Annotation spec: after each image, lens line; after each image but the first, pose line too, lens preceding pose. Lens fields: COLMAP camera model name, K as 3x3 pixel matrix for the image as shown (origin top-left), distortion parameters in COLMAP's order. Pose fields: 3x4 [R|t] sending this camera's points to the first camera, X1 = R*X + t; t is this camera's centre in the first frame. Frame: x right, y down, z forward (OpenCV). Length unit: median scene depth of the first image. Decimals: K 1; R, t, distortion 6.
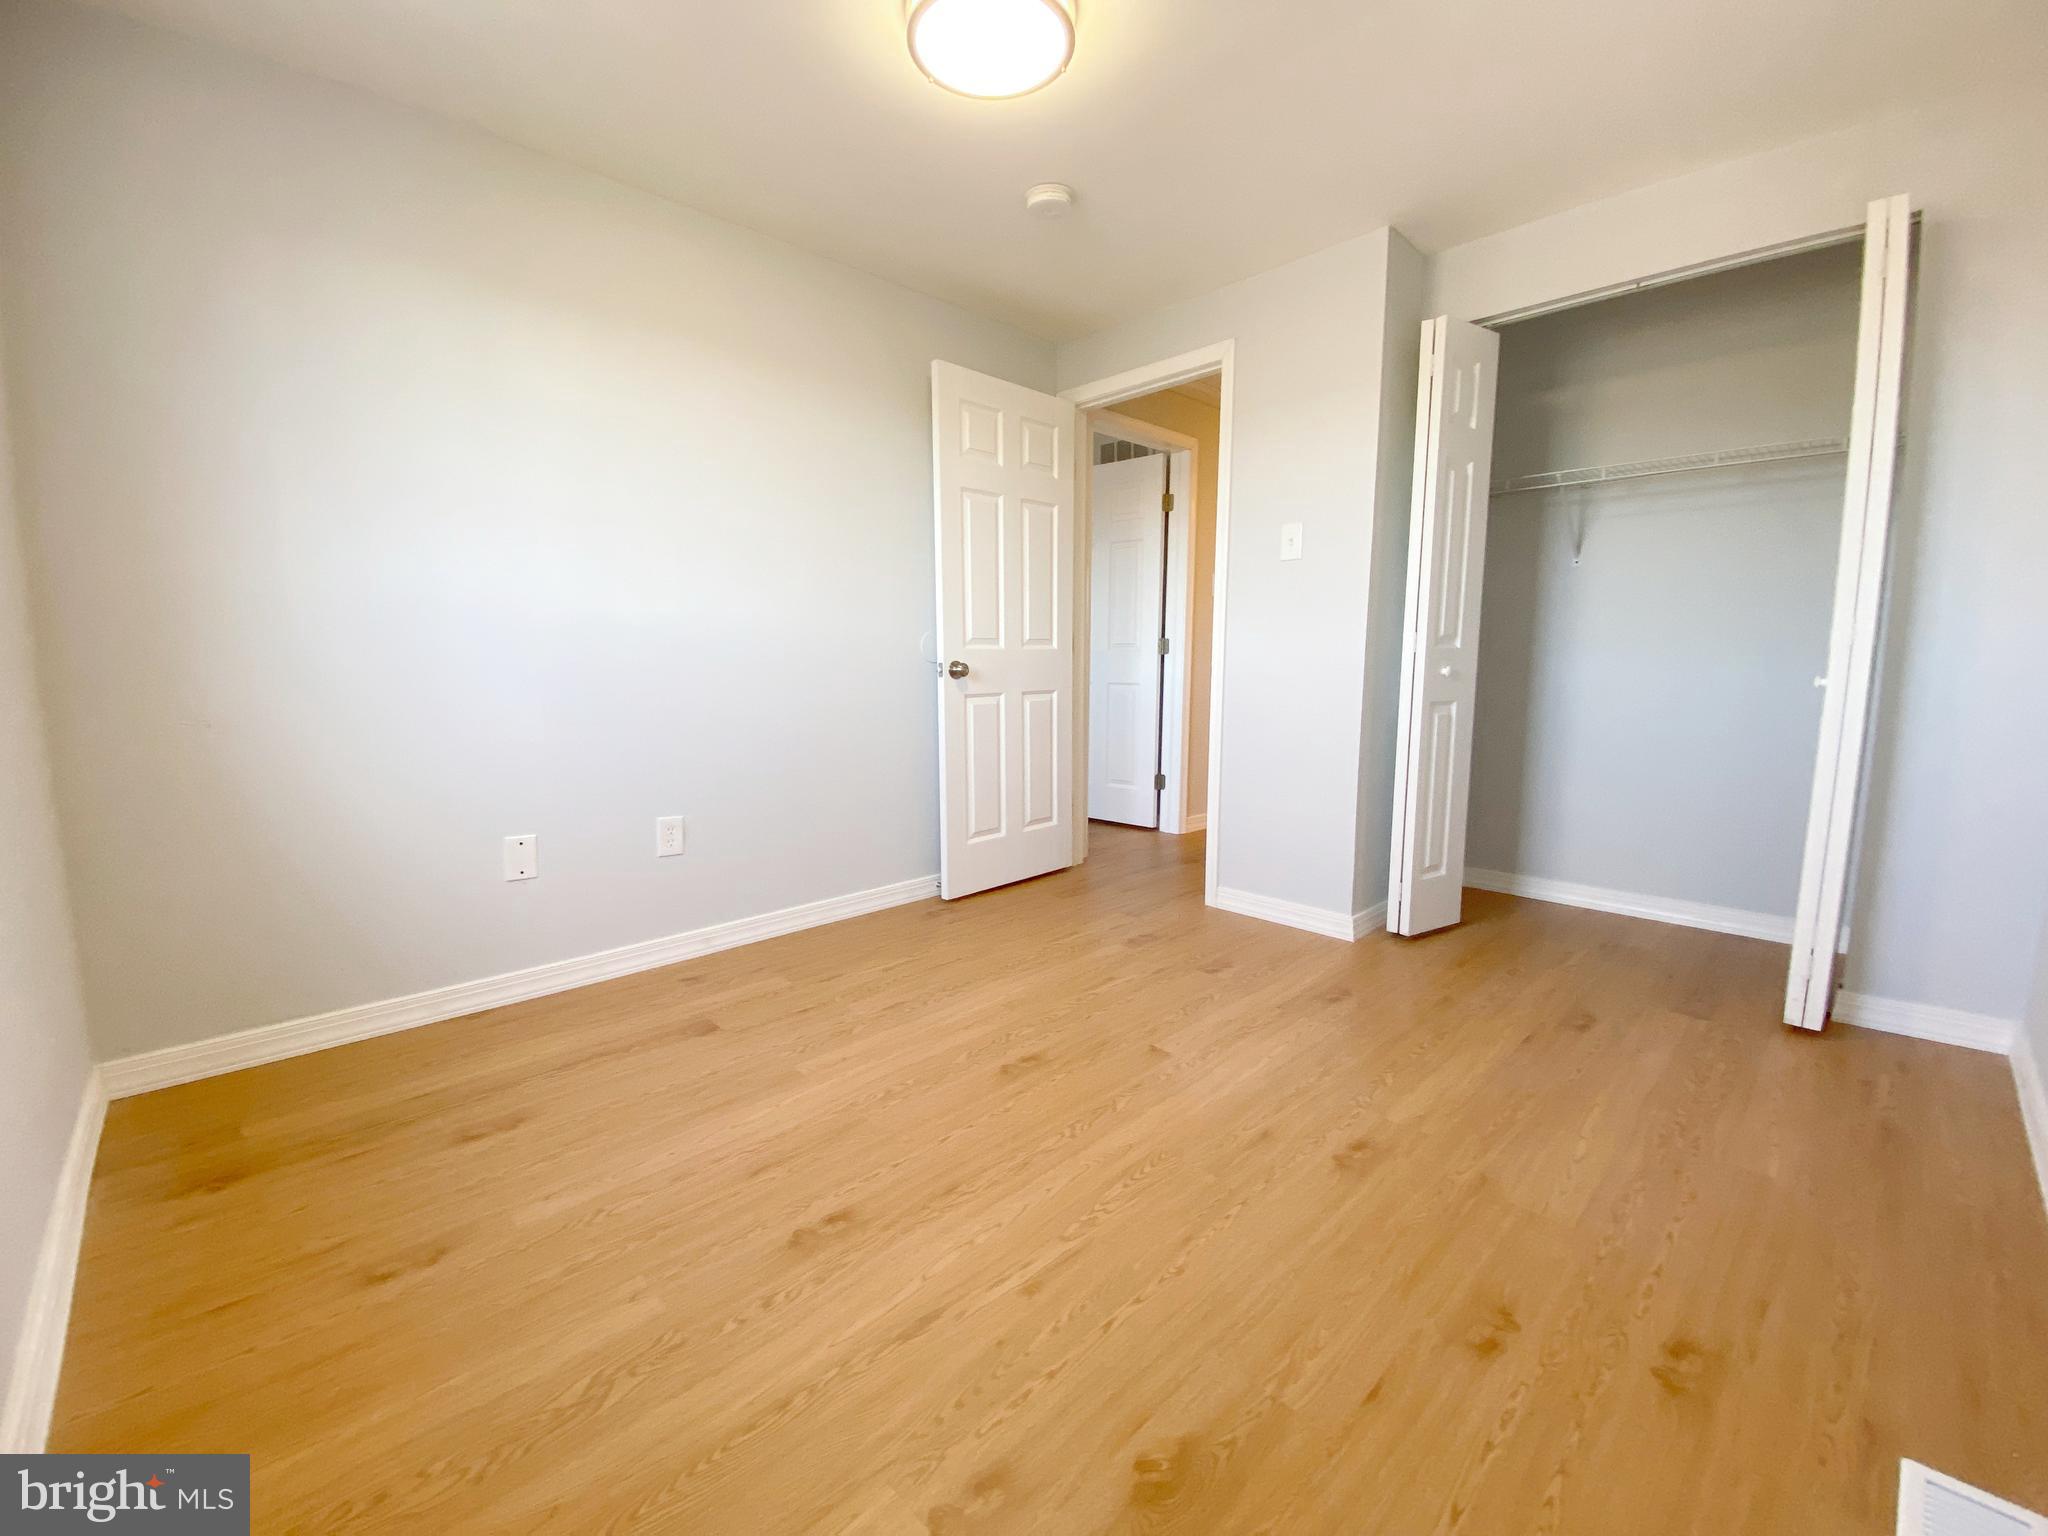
lens RADIAL K [[826.2, 0, 1022.3], [0, 826.2, 760.2], [0, 0, 1]] dist [0.009586, -0.015755]
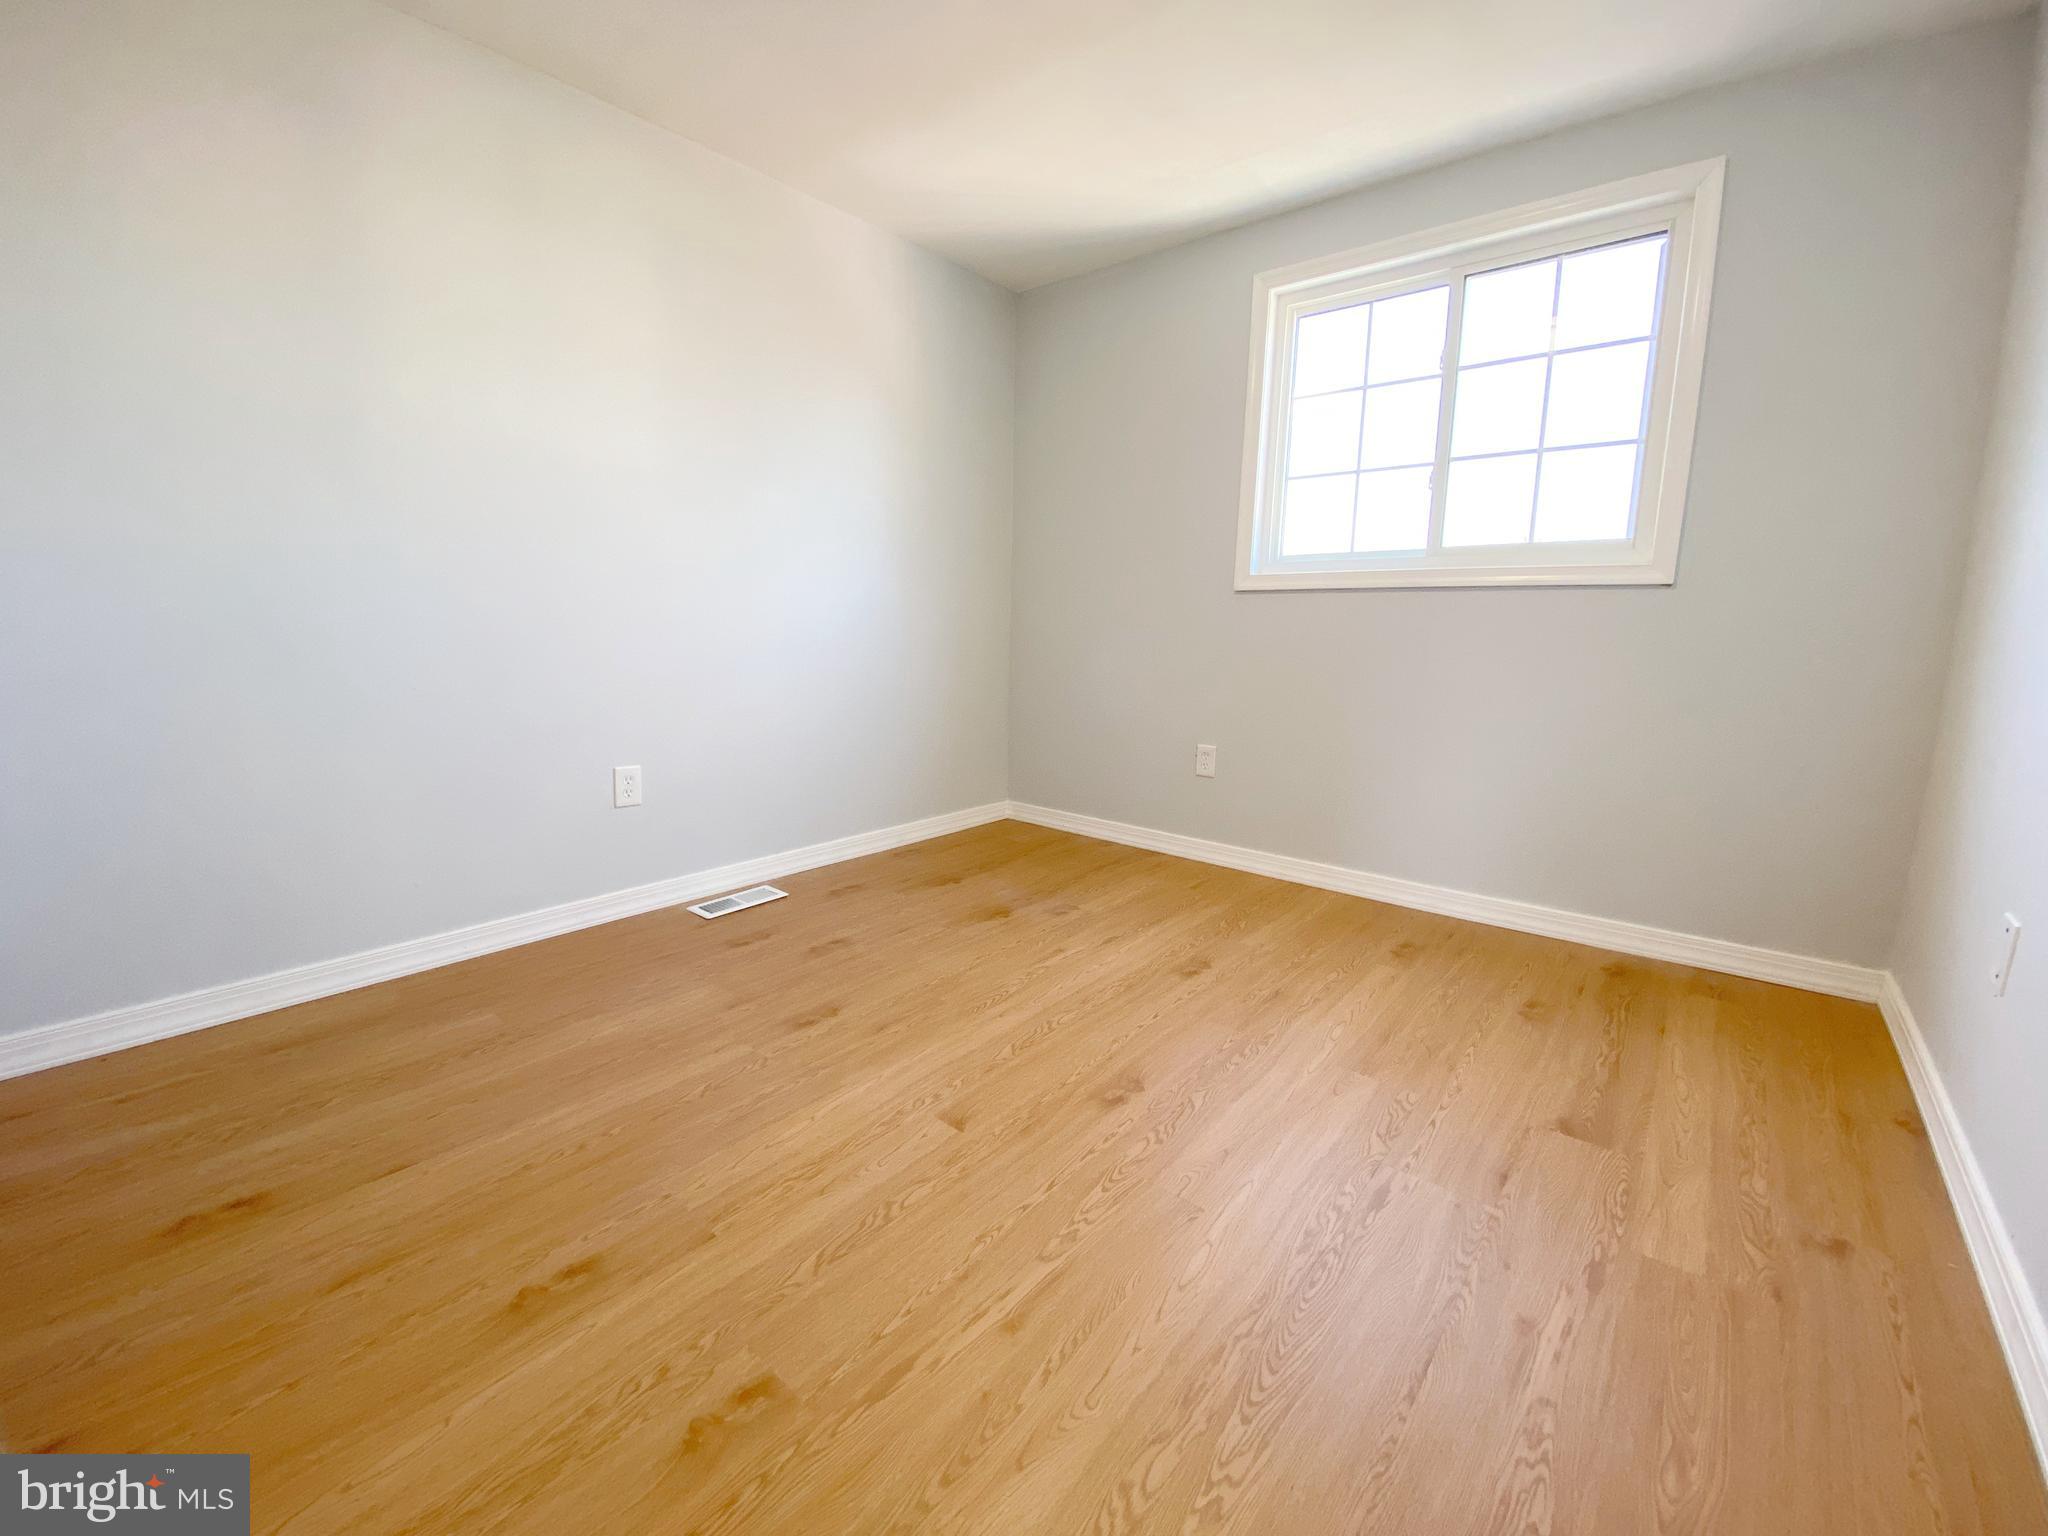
lens RADIAL K [[826.2, 0, 1022.3], [0, 826.2, 760.2], [0, 0, 1]] dist [0.009586, -0.015755]
pose [[-0.993842, 0.007109, -0.110580, 0.200691], [-0.024953, 0.957948, 0.285854, -0.203573], [0.107962, 0.286852, -0.951872, 1.786533]]
